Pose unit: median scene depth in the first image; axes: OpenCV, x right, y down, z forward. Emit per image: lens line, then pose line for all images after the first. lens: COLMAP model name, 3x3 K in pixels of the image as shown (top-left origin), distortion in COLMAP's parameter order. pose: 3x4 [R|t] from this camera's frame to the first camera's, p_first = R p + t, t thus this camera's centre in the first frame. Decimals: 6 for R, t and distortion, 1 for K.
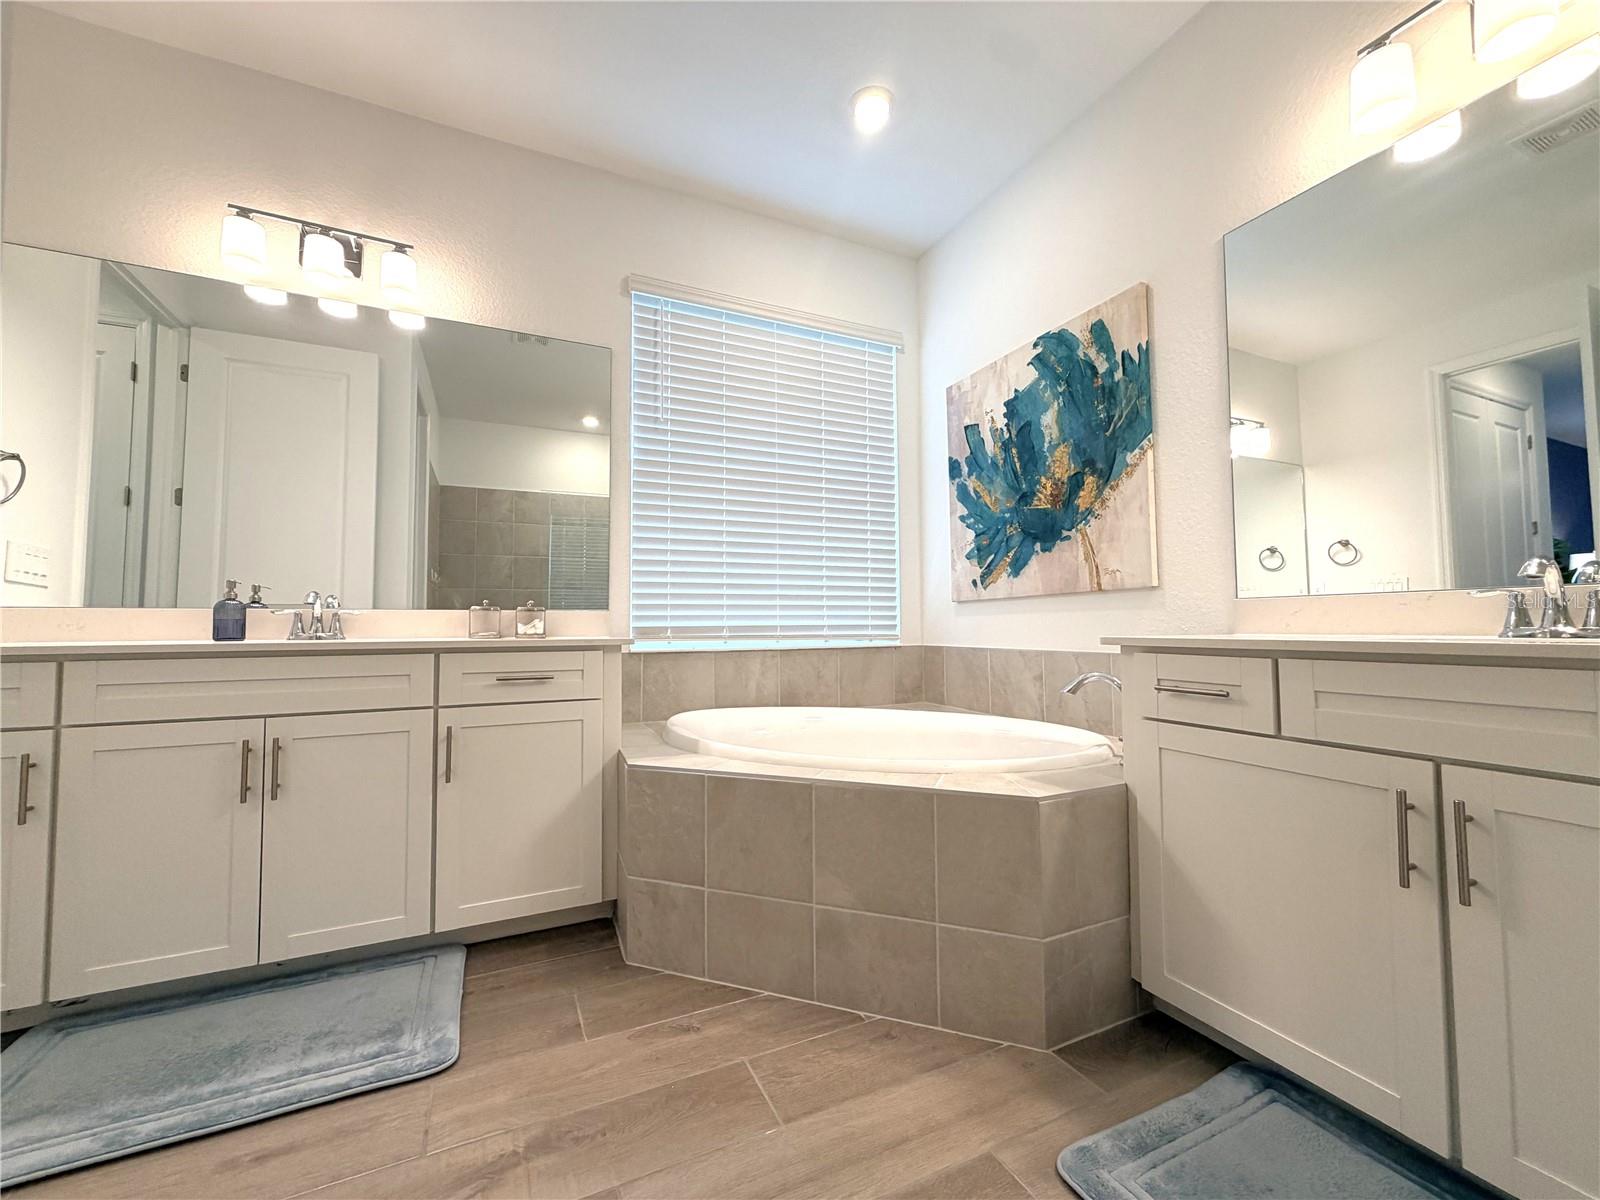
lens RADIAL K [[684.5, 0, 799.8], [0, 684.5, 593.4], [0, 0, 1]] dist [0.002556, 0.000193]
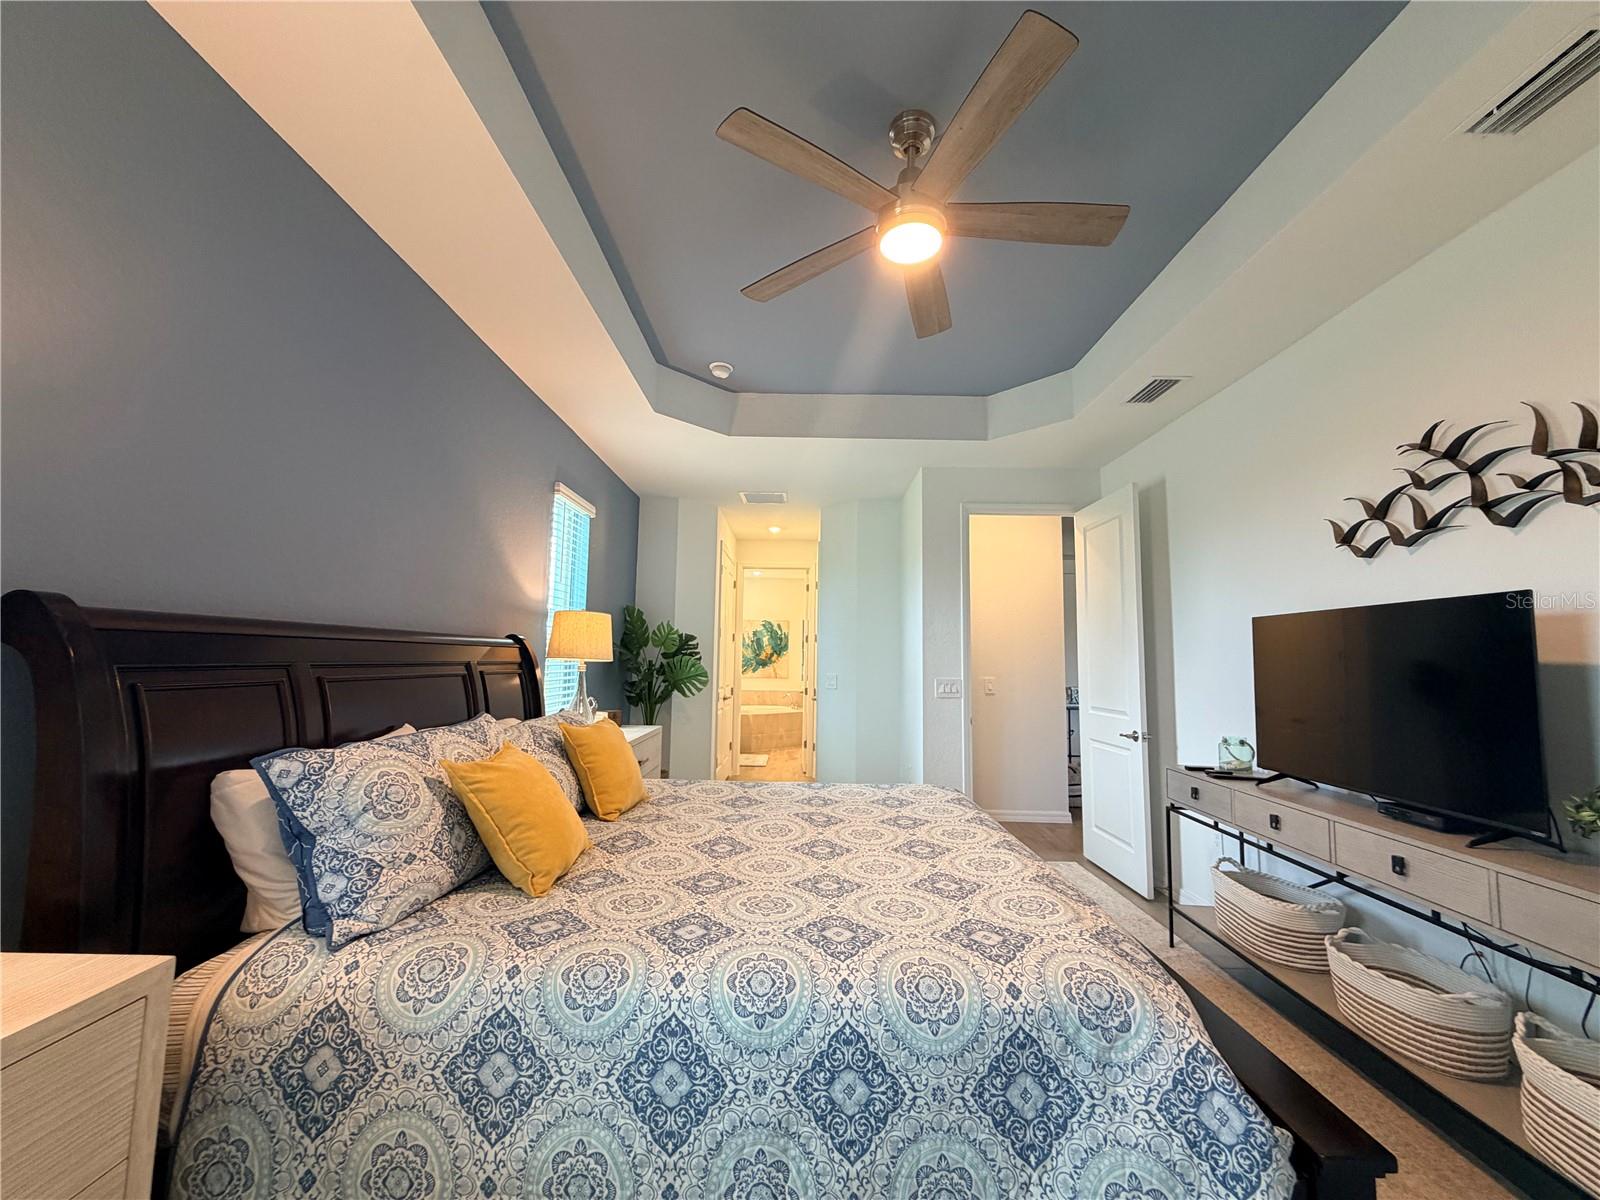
lens RADIAL K [[646.1, 0, 798.2], [0, 646.1, 603.5], [0, 0, 1]] dist [-0.001552, -0.000054]
pose [[0.458381, 0.089458, 0.884242, -3.344876], [-0.065337, 0.995621, -0.066856, -0.215718], [-0.886351, -0.027128, 0.462218, -1.177287]]
